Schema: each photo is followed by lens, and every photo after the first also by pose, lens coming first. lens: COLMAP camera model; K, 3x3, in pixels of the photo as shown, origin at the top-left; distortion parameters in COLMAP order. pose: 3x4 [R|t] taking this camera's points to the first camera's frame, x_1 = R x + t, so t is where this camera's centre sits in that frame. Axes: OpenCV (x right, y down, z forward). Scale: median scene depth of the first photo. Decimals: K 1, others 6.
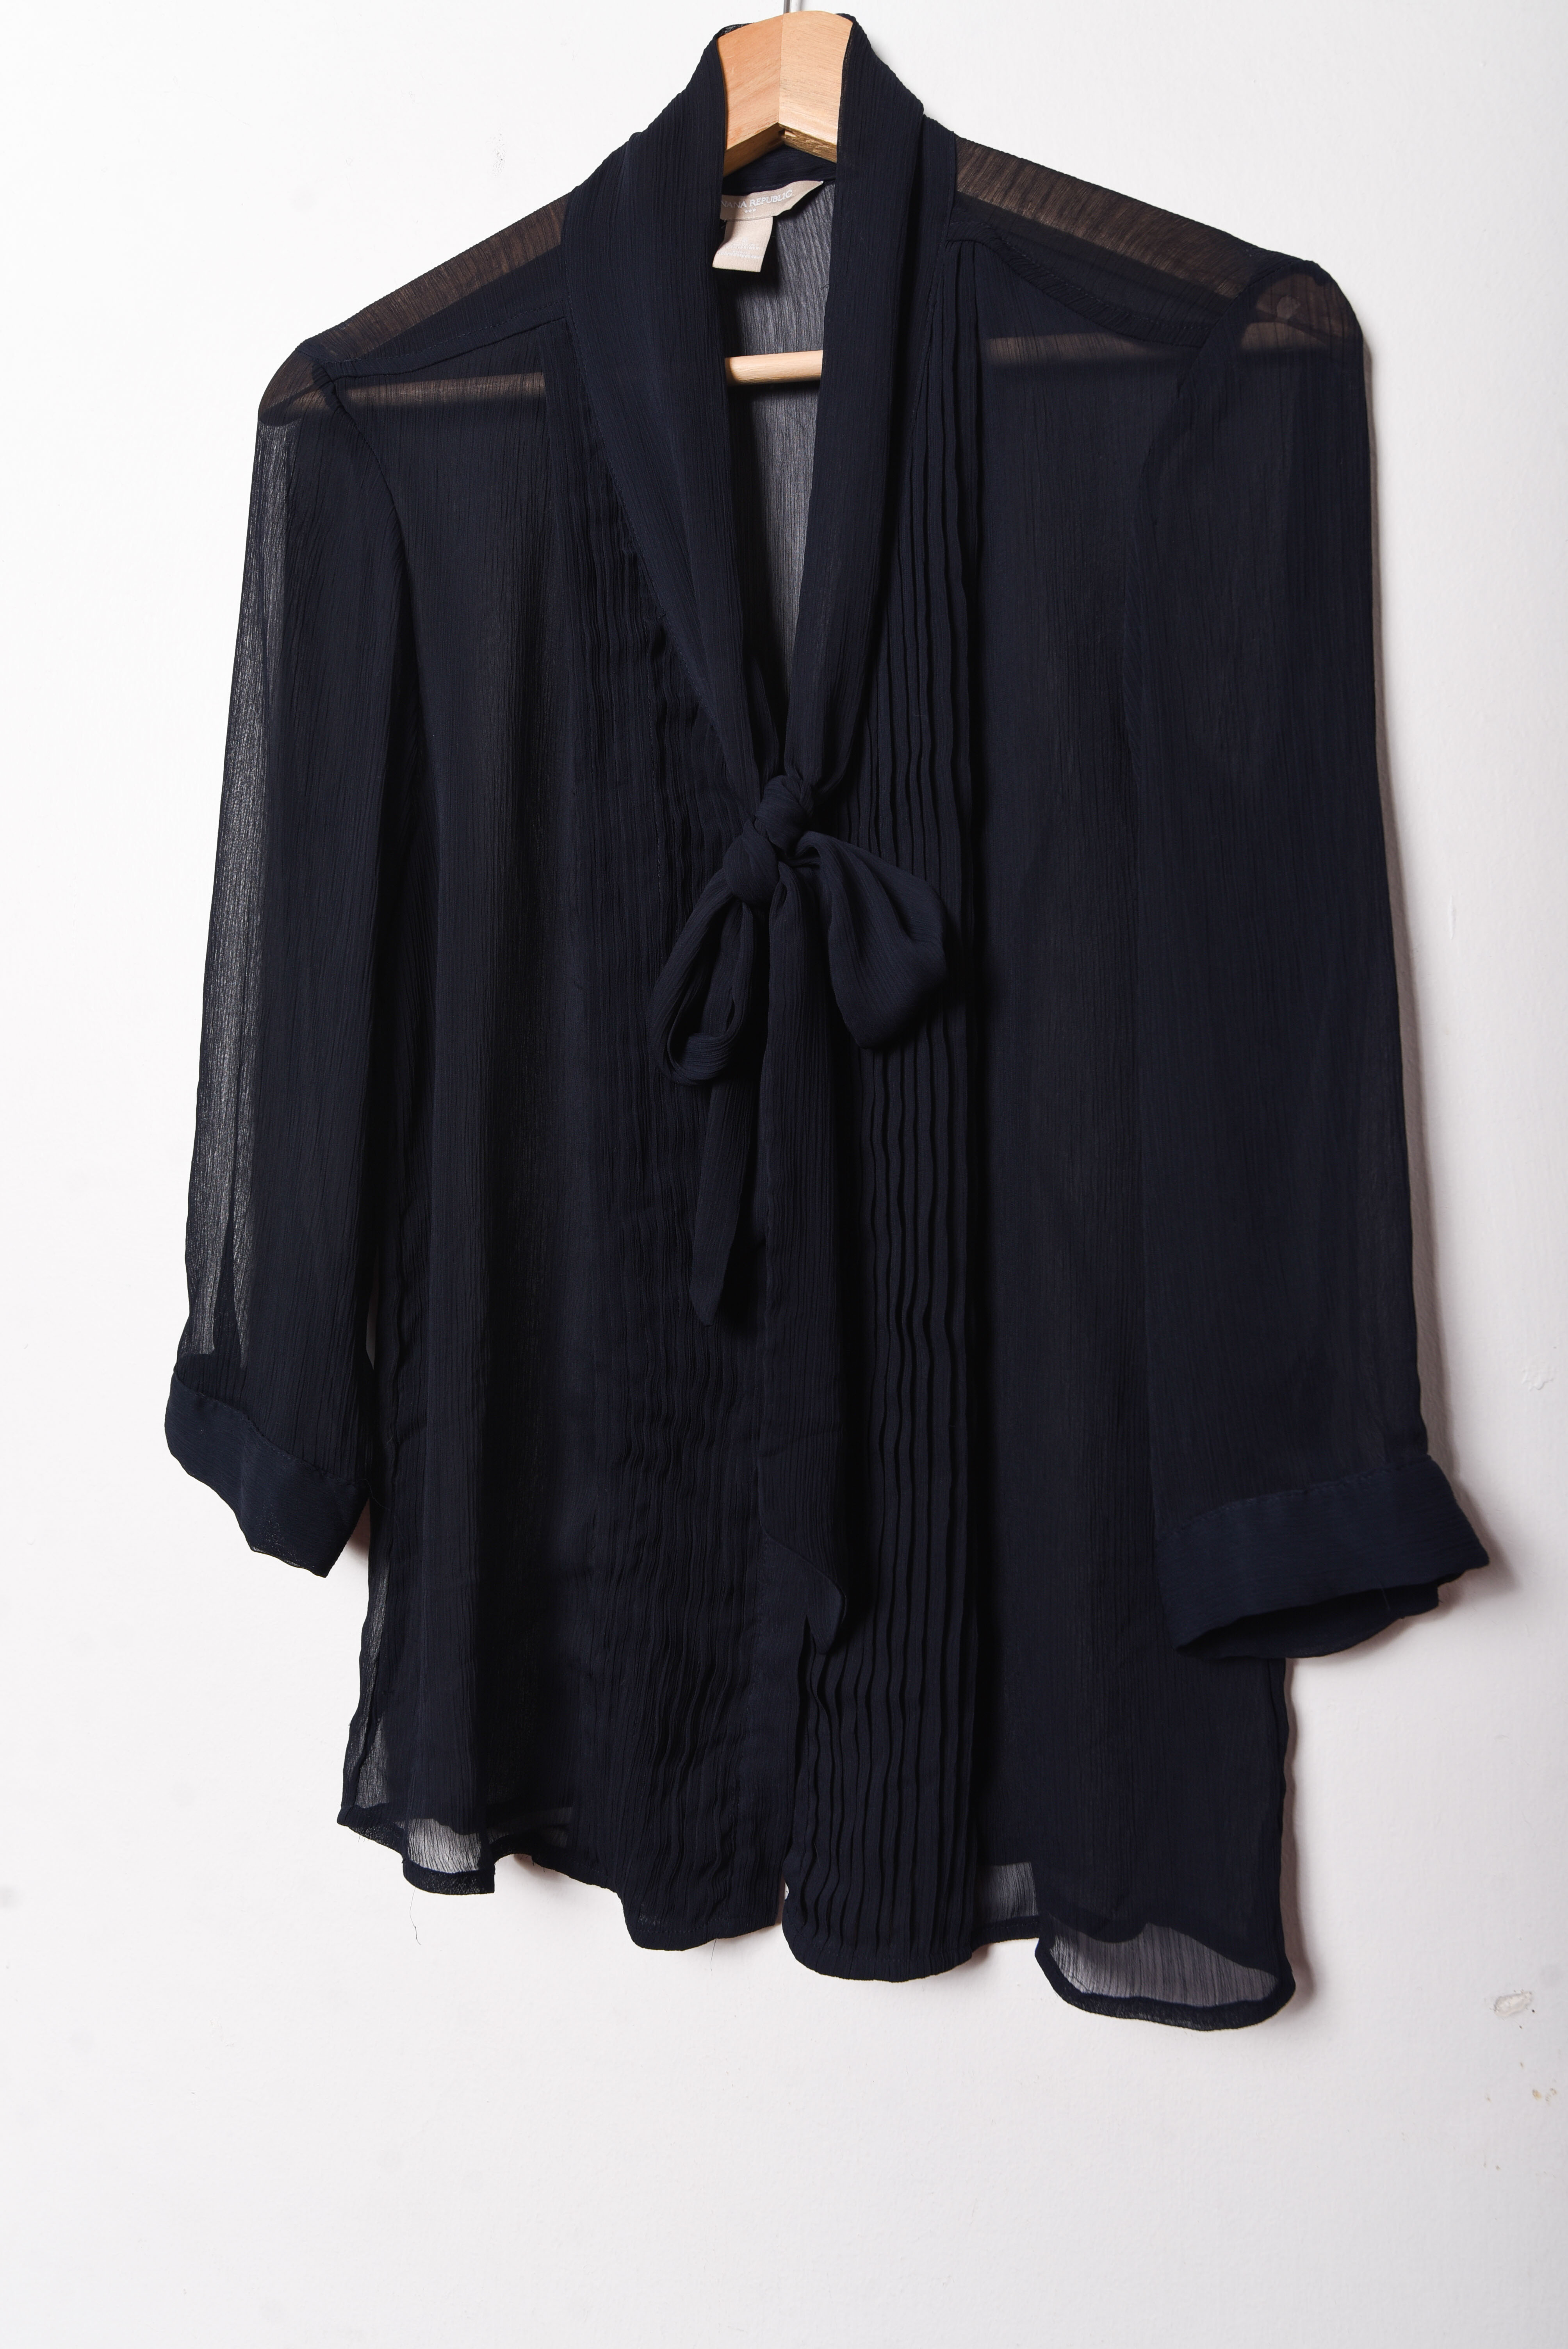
lens RADIAL K [[1628.6, 0, 784.0], [0, 1628.6, 1174.5], [0, 0, 1]] dist [0.035923, -0.000826]
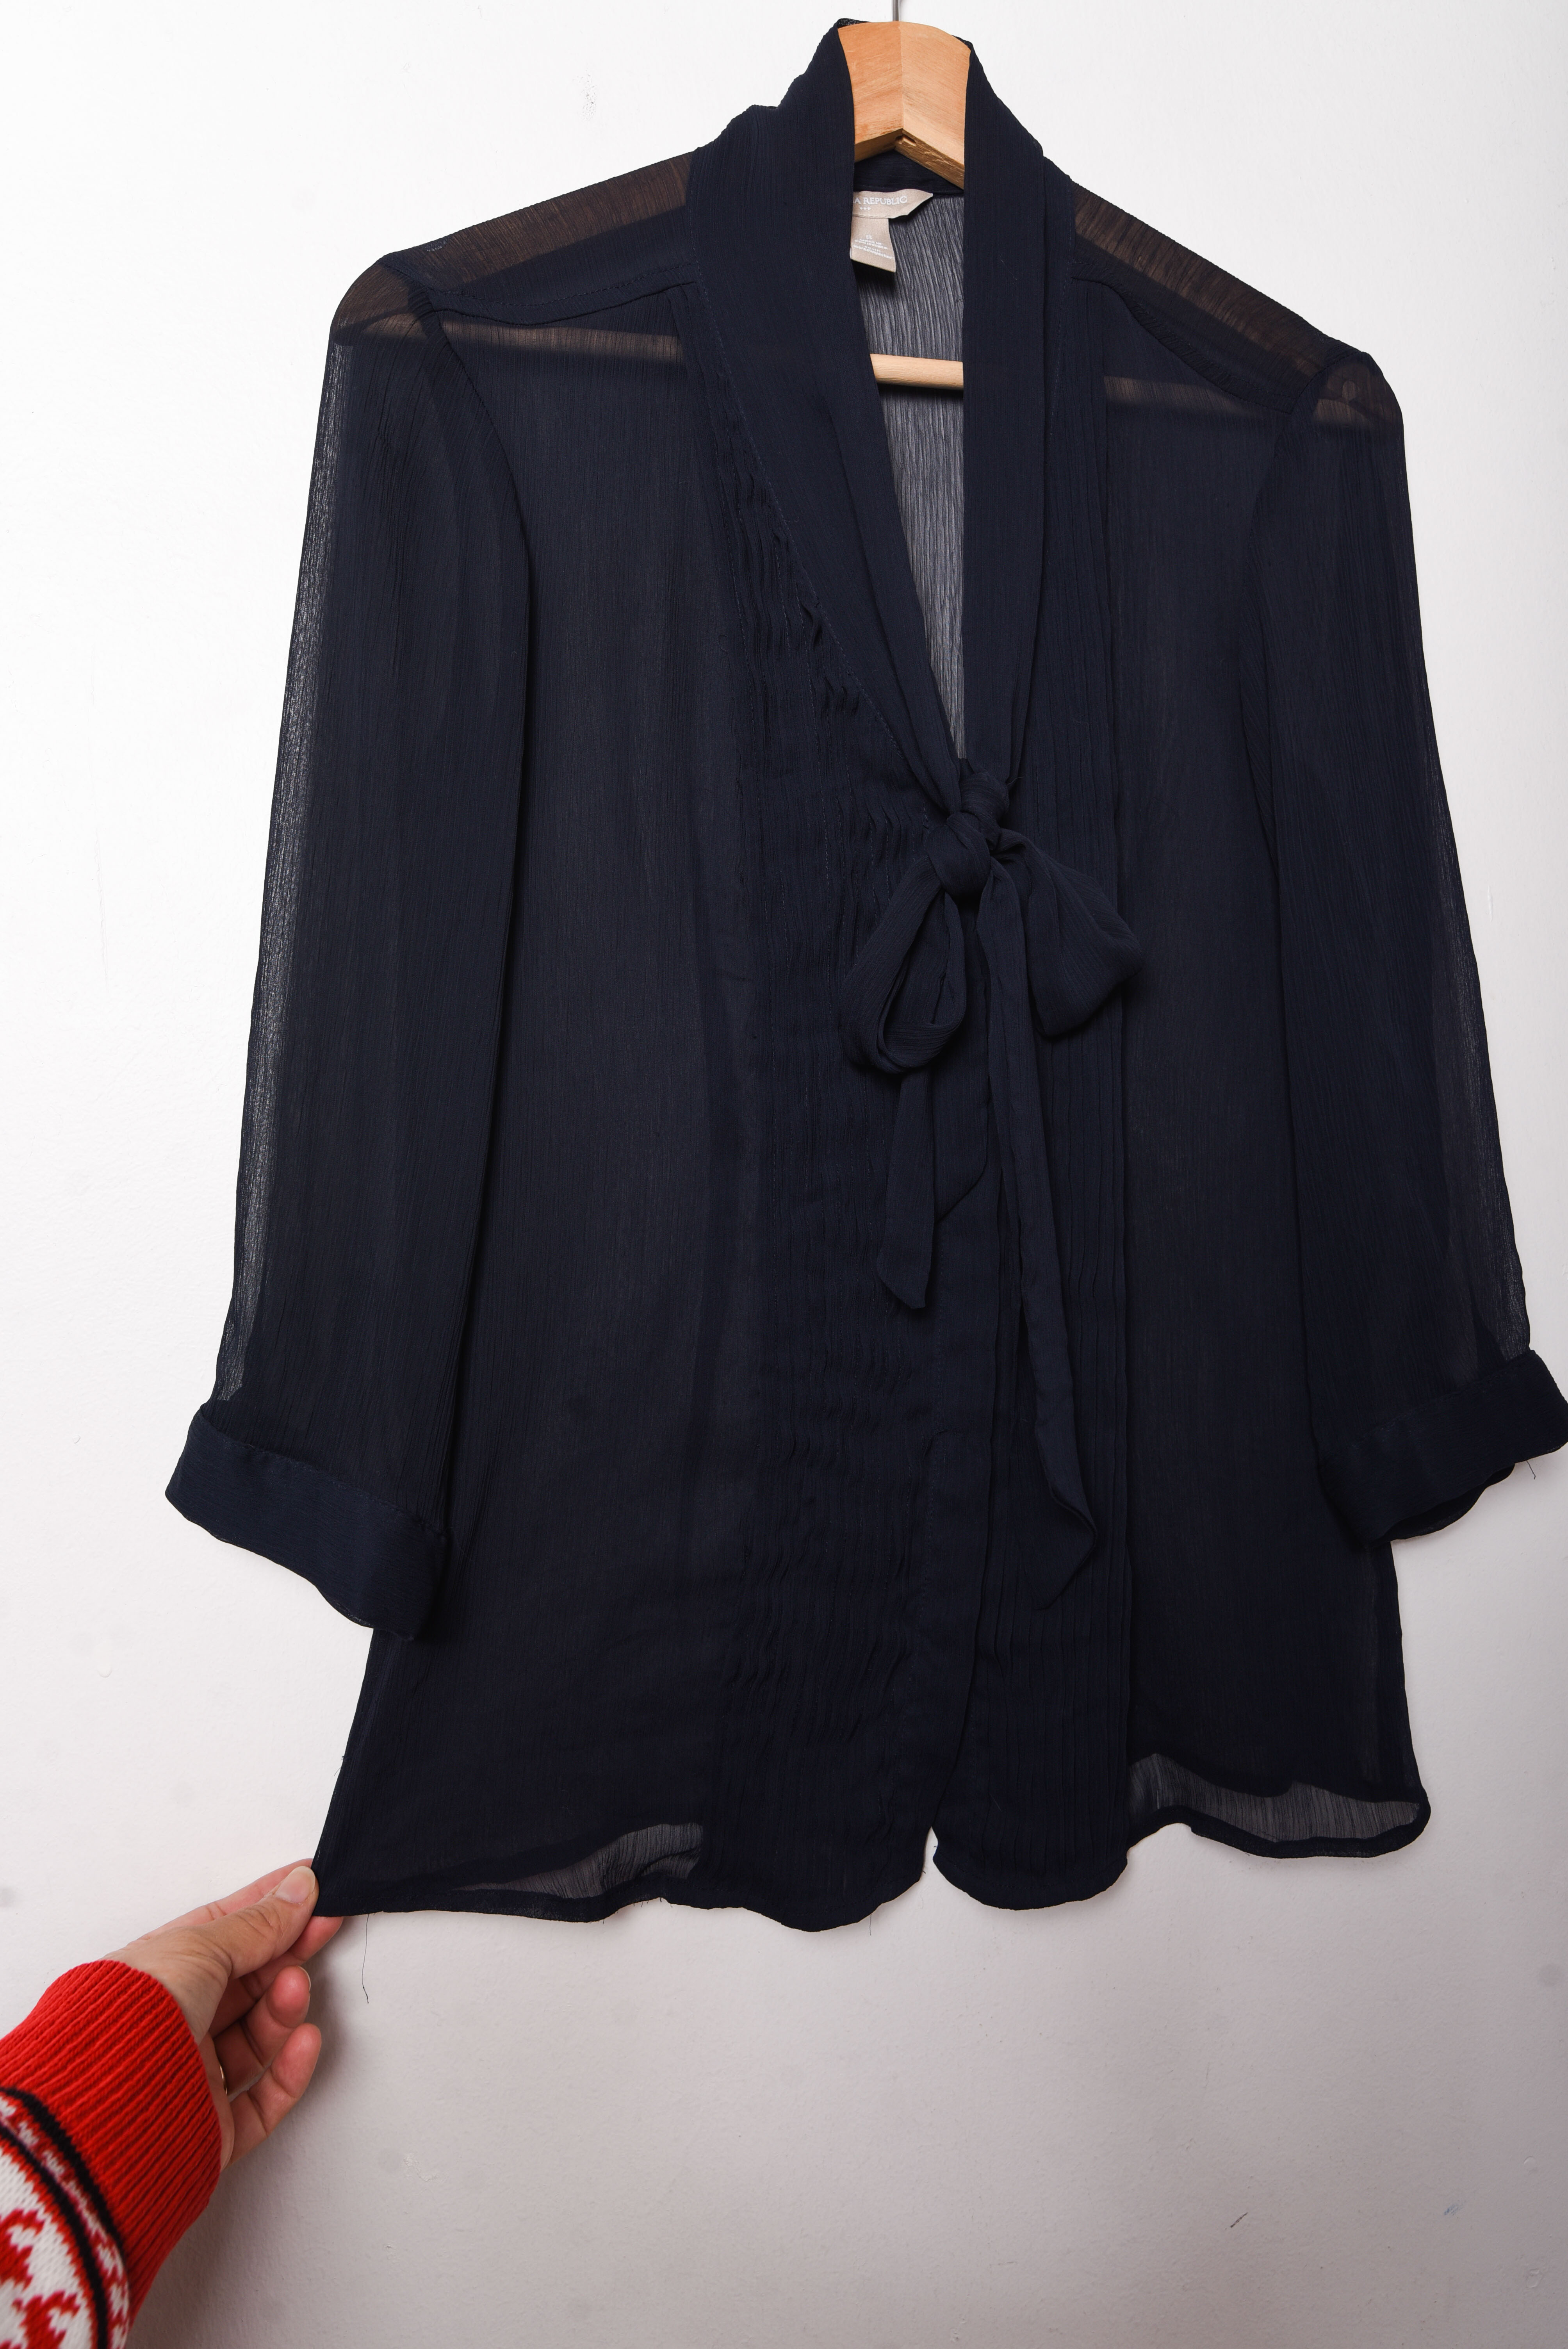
lens RADIAL K [[1628.6, 0, 784.0], [0, 1628.6, 1174.5], [0, 0, 1]] dist [0.035923, -0.000826]
pose [[0.900683, -0.062903, 0.429899, -0.557154], [0.054952, 0.998011, 0.030900, -0.026710], [-0.430988, -0.004207, 0.902348, 0.107844]]
